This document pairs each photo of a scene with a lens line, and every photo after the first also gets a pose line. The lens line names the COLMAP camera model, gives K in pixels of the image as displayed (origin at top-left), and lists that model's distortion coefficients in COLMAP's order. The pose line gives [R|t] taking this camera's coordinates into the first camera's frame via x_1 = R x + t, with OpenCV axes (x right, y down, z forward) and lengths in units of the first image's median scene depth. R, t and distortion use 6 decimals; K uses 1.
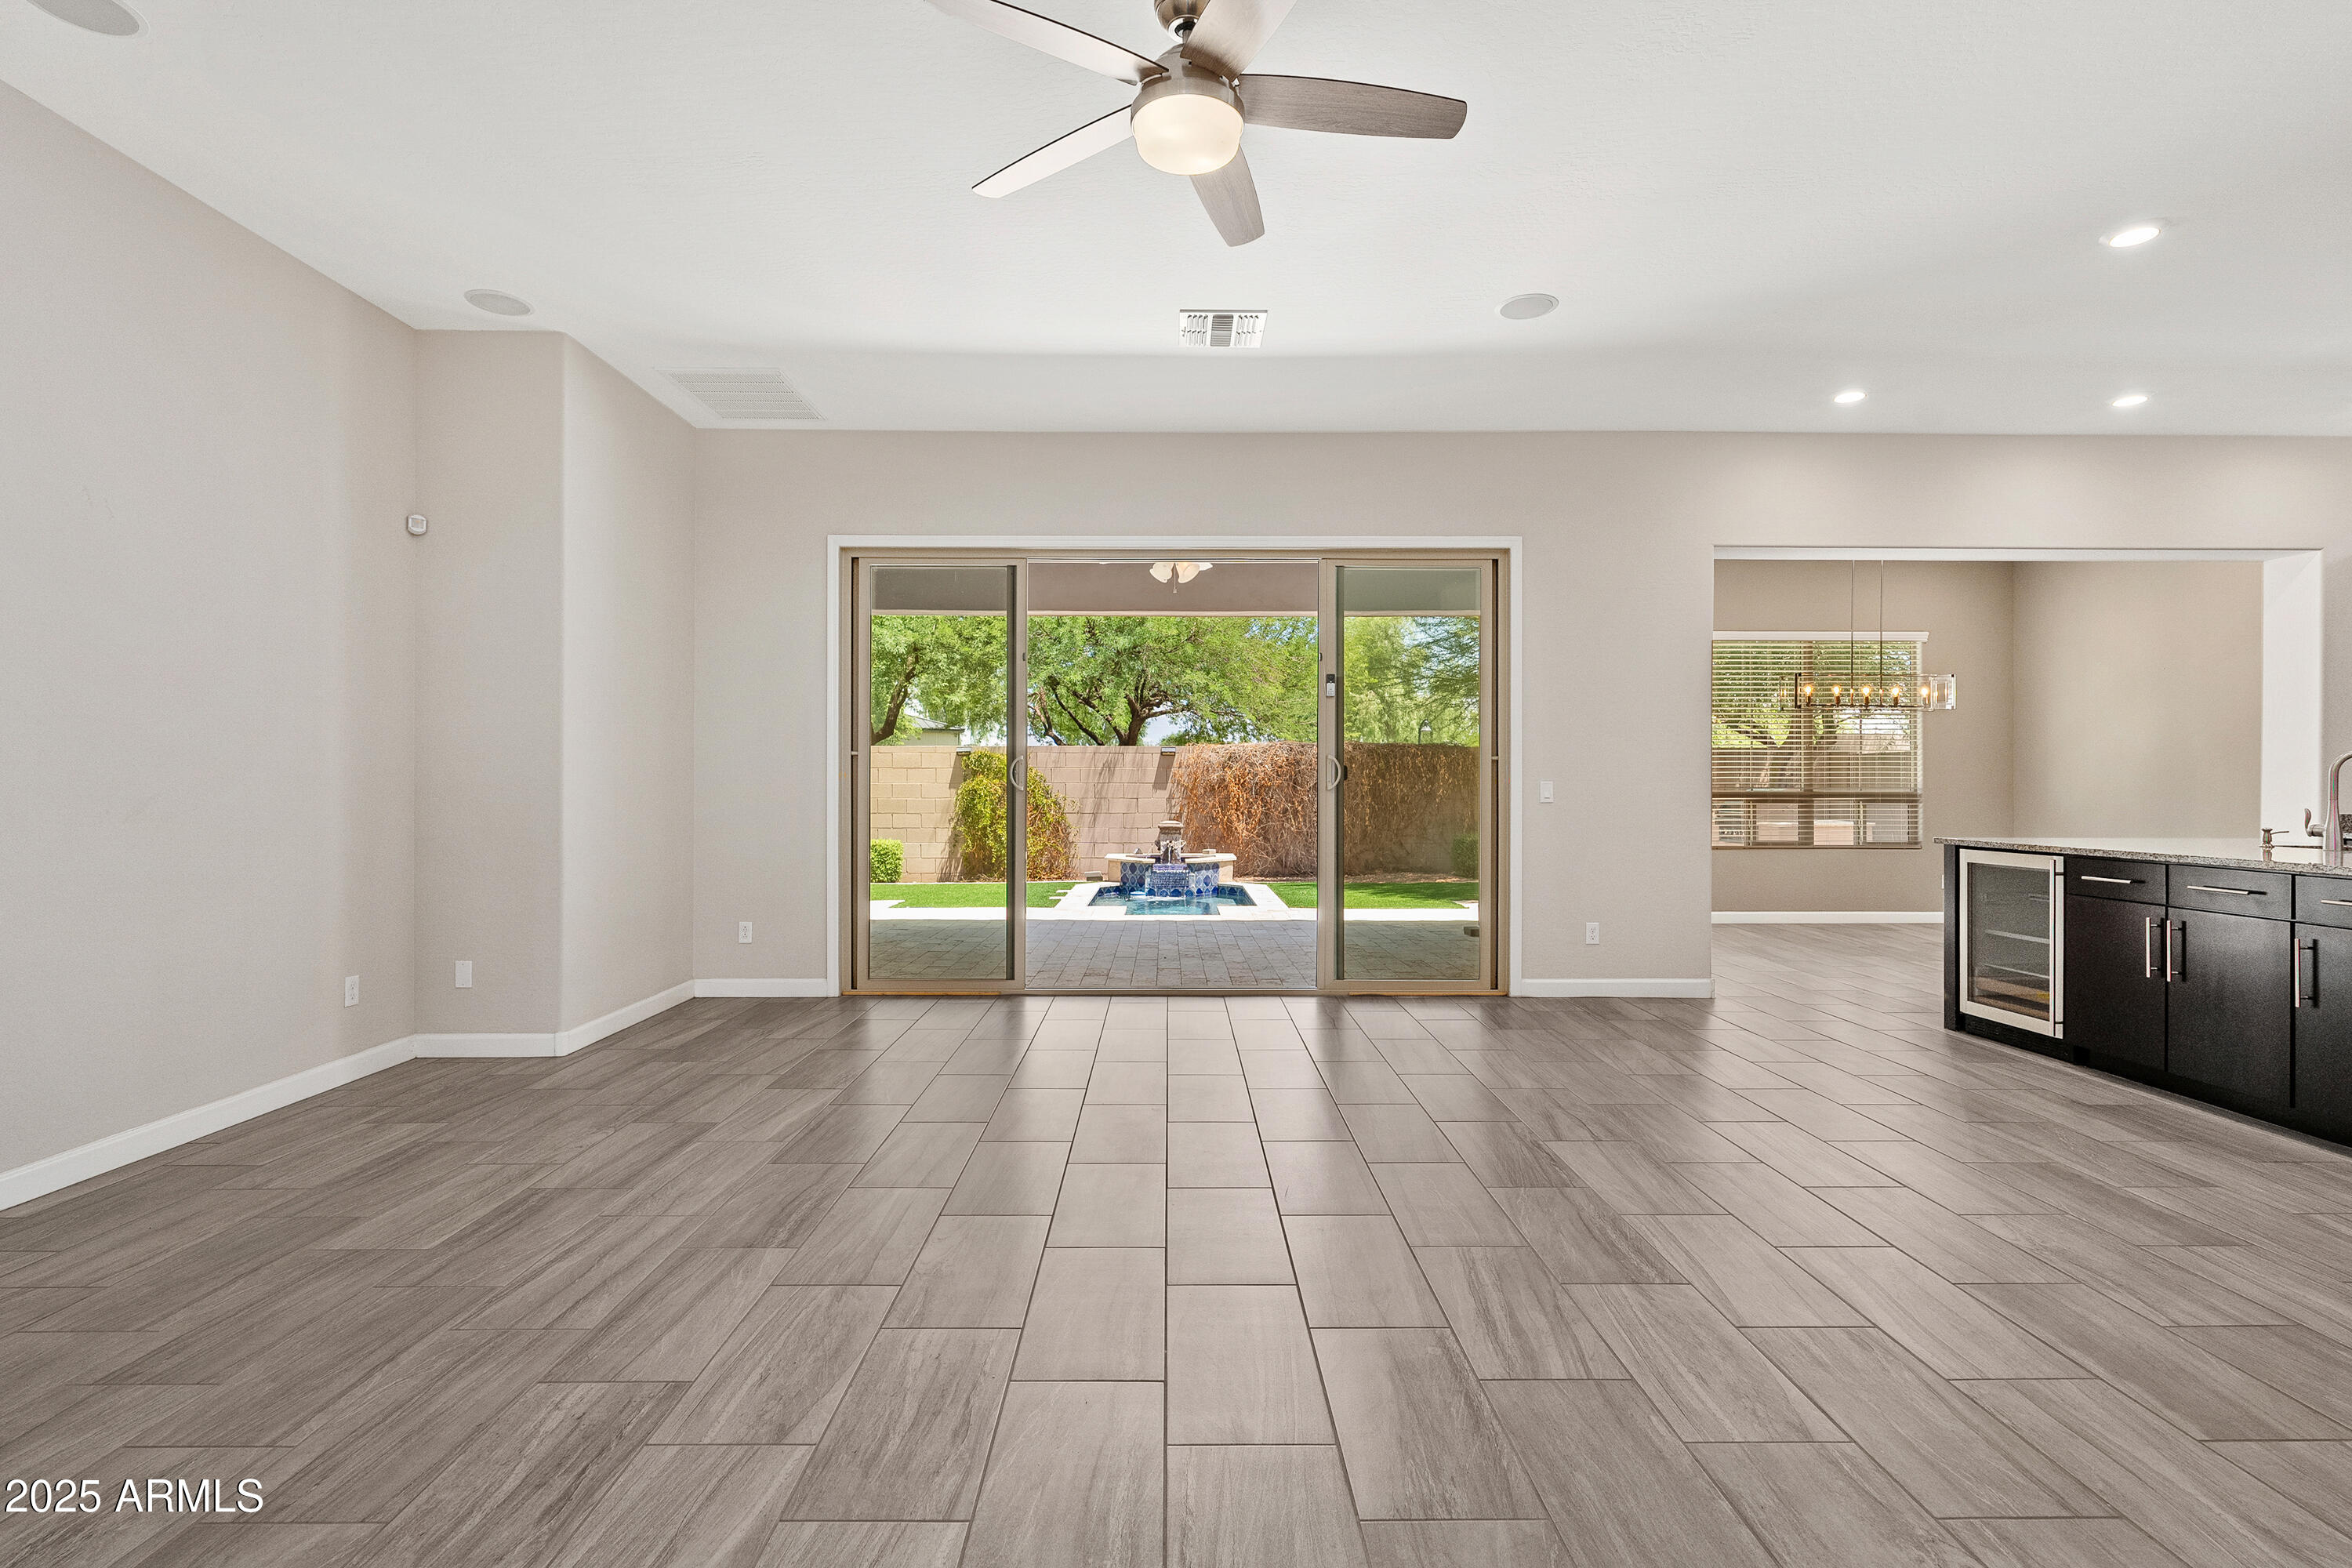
lens RADIAL K [[1110.3, 0, 1179.0], [0, 1110.3, 783.3], [0, 0, 1]] dist [-0.001404, 0.000484]
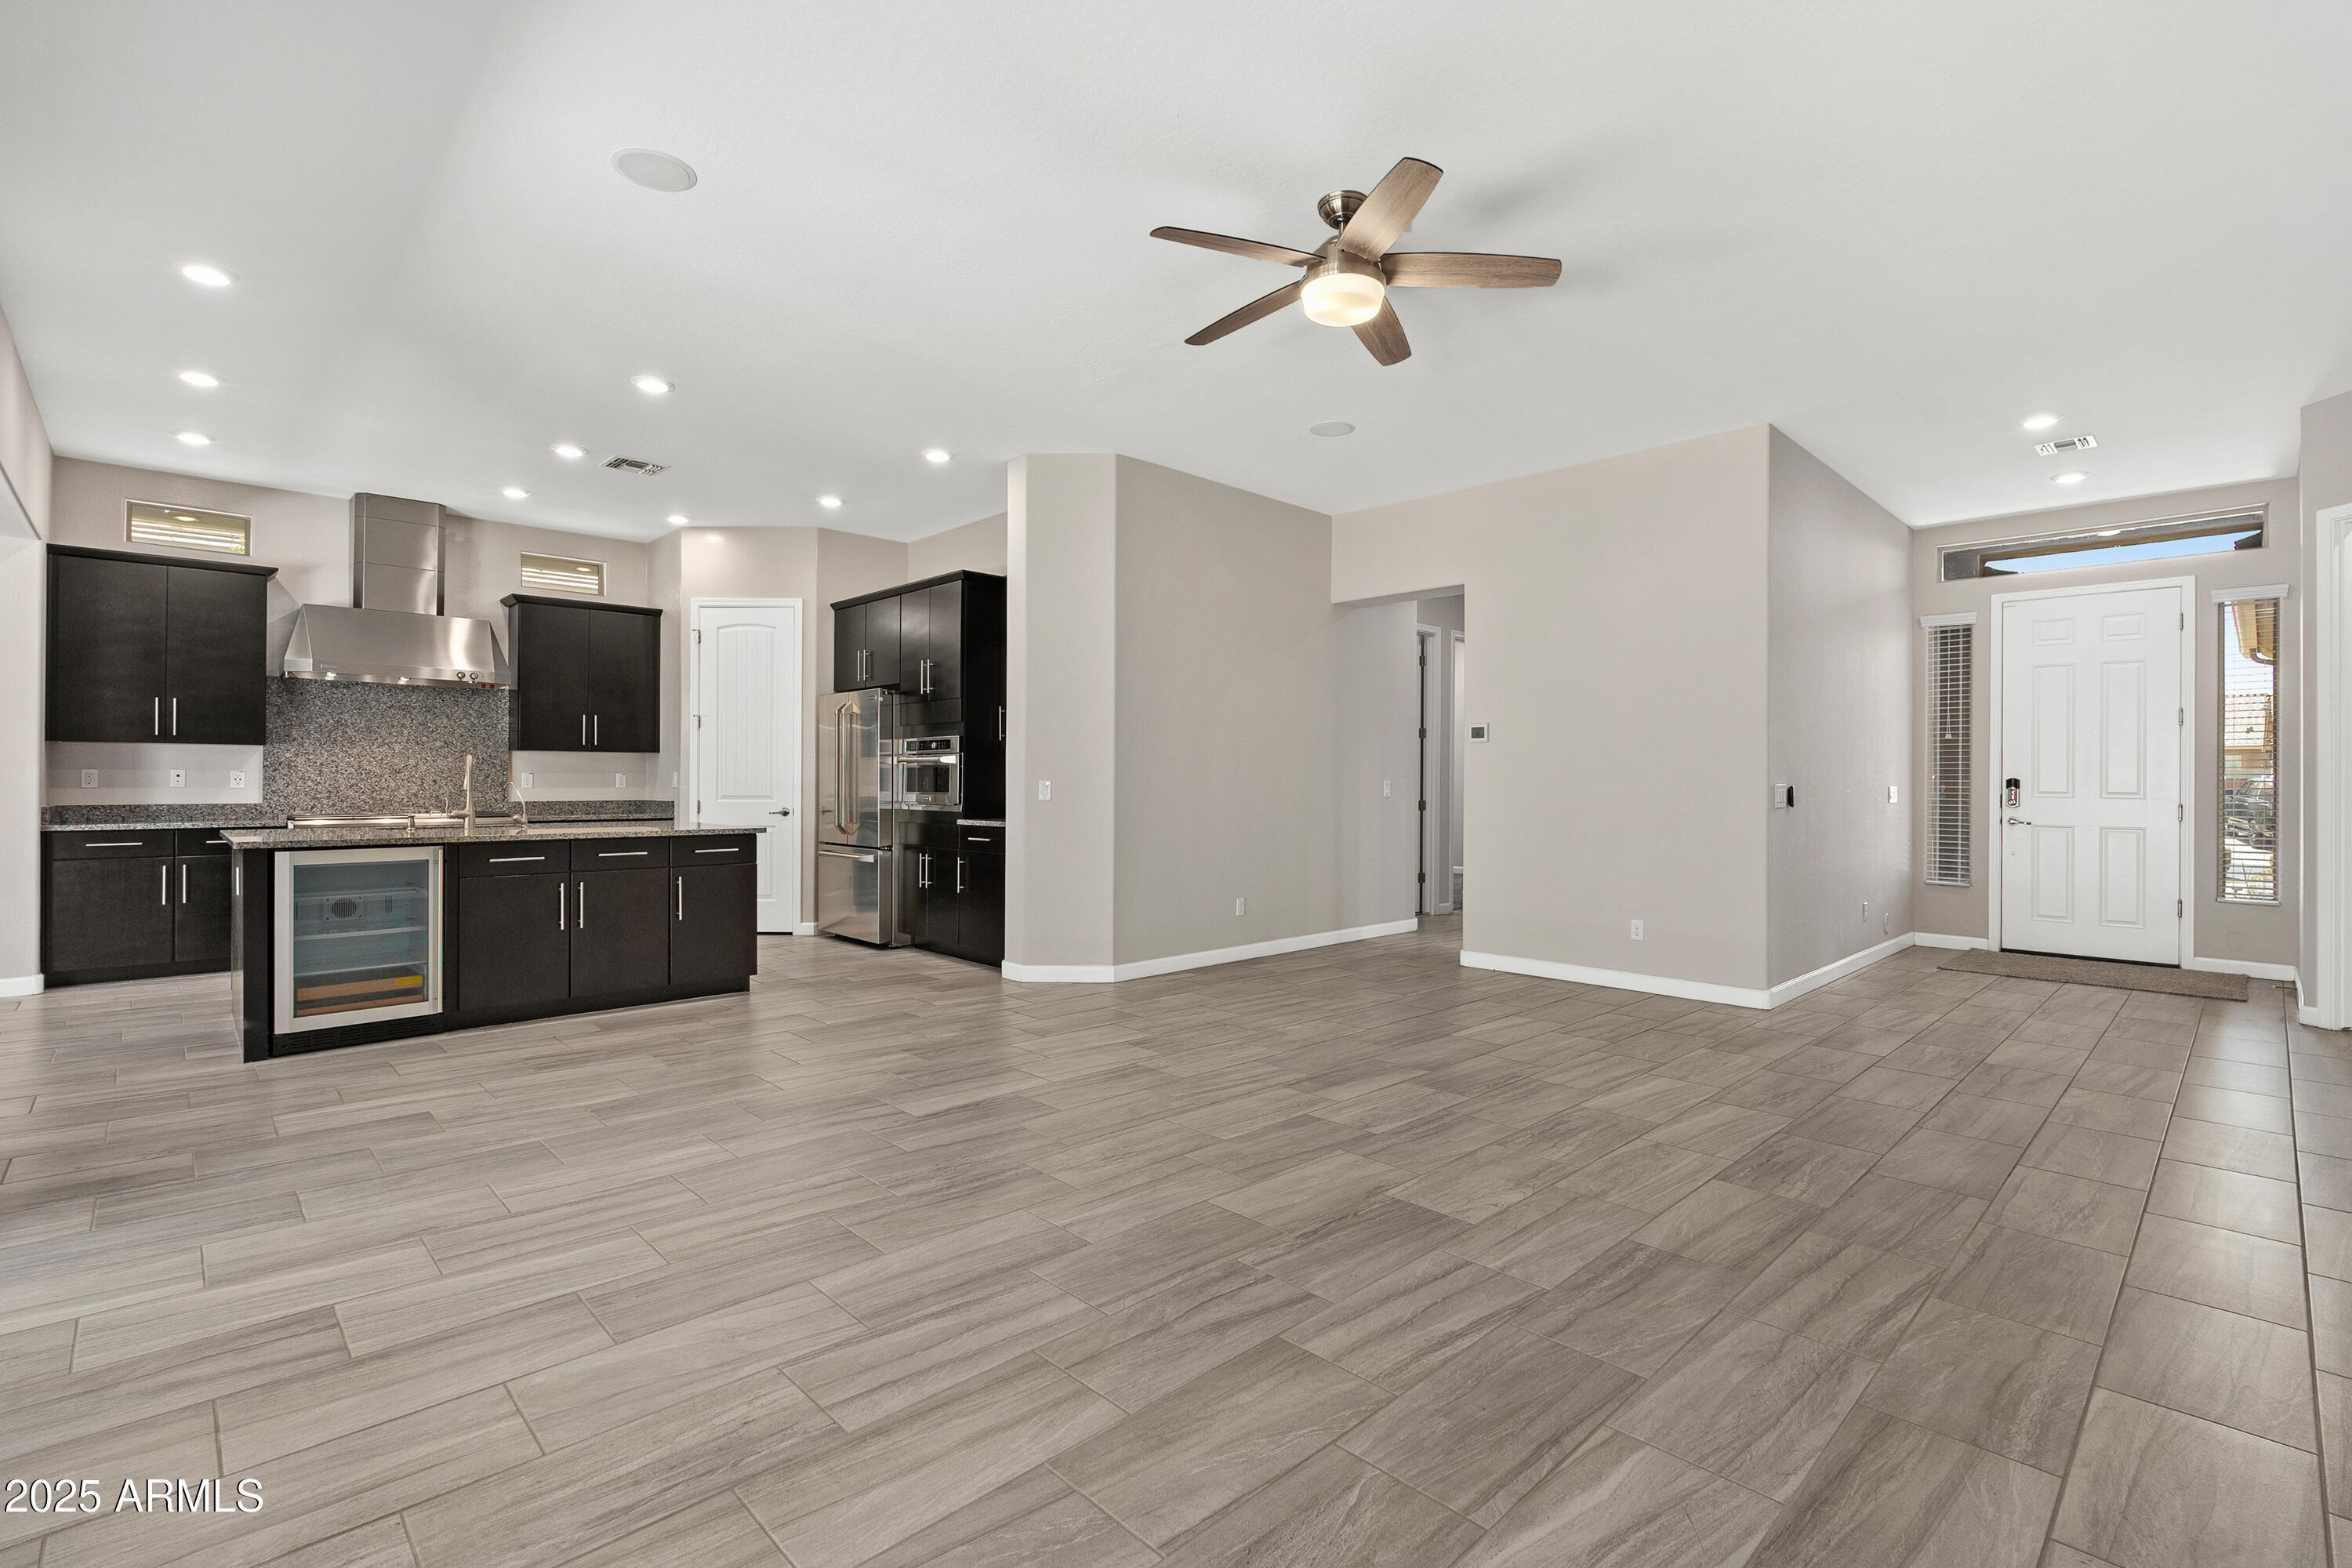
lens RADIAL K [[1044.9, 0, 1186.7], [0, 1044.9, 784.2], [0, 0, 1]] dist [-0.002299, 0.000486]
pose [[-0.692585, -0.005685, 0.721314, -0.452630], [-0.006098, 0.999979, 0.002026, -0.001931], [-0.721311, -0.002995, -0.692605, 1.176597]]
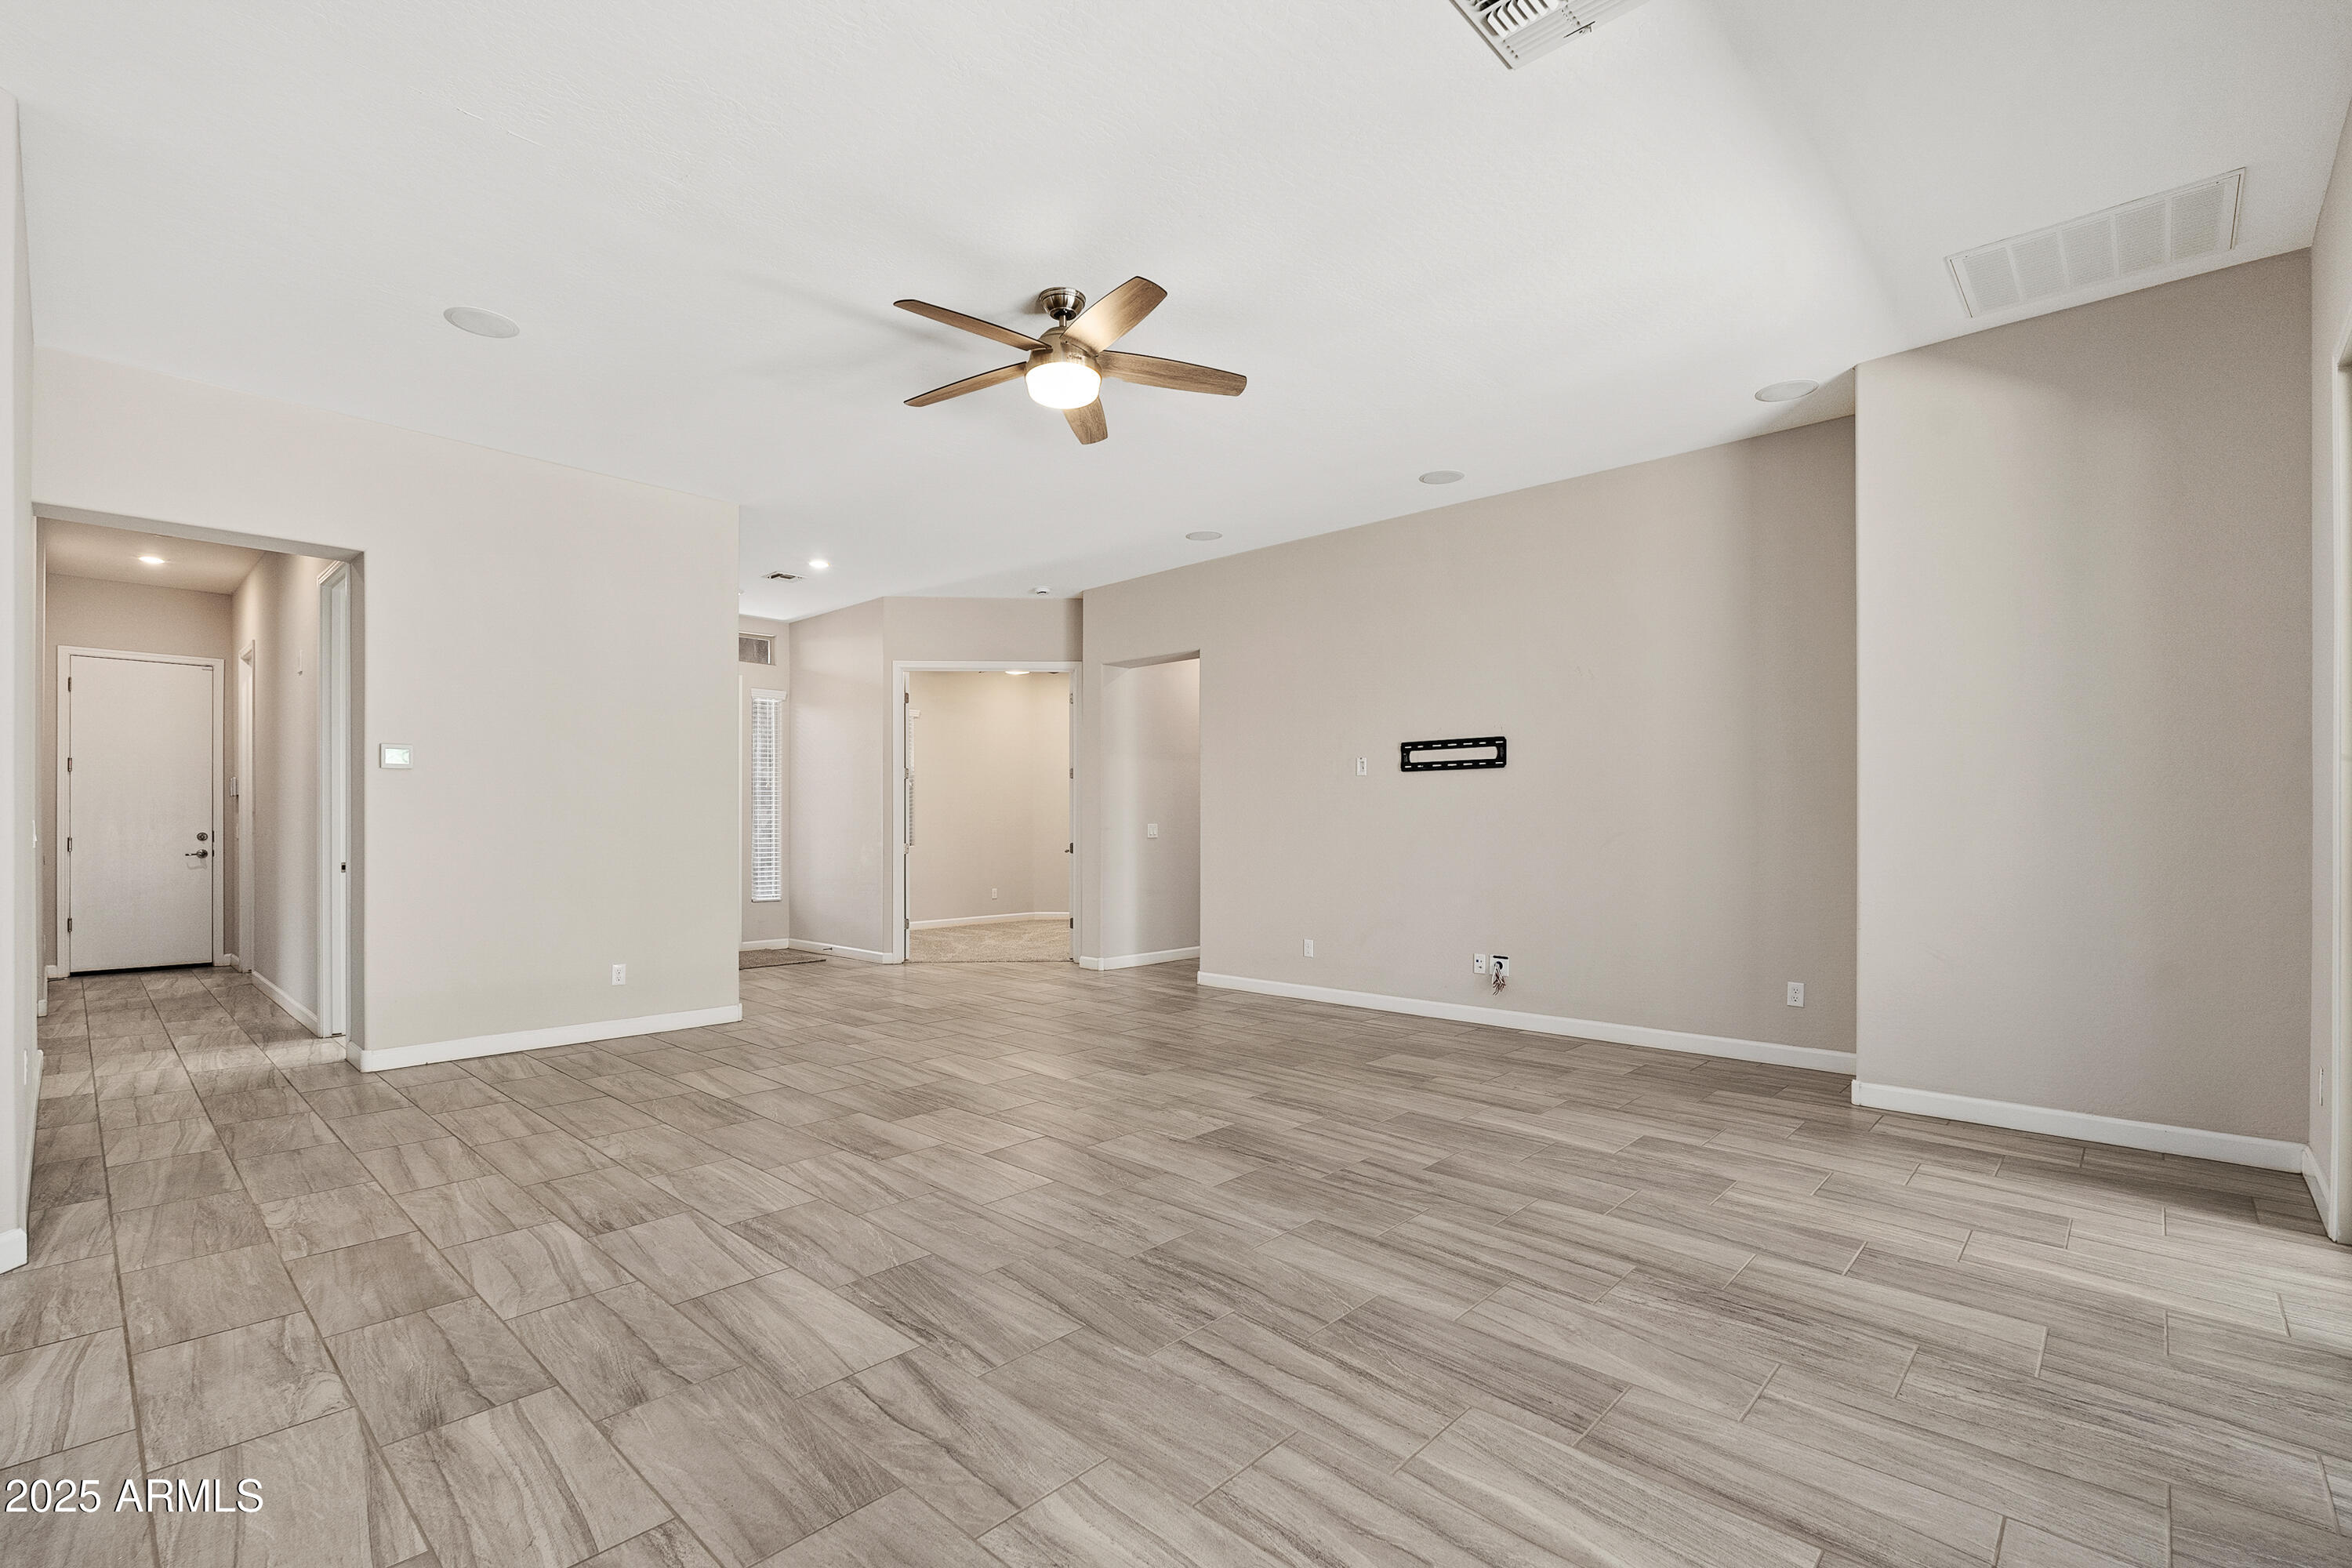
lens RADIAL K [[1044.9, 0, 1159.6], [0, 1044.9, 829.2], [0, 0, 1]] dist [-0.002299, 0.000486]
pose [[-0.699944, 0.001329, -0.714197, 0.533404], [0.000093, 0.999998, 0.001770, 0.001640], [0.714198, 0.001172, -0.699943, 1.211562]]
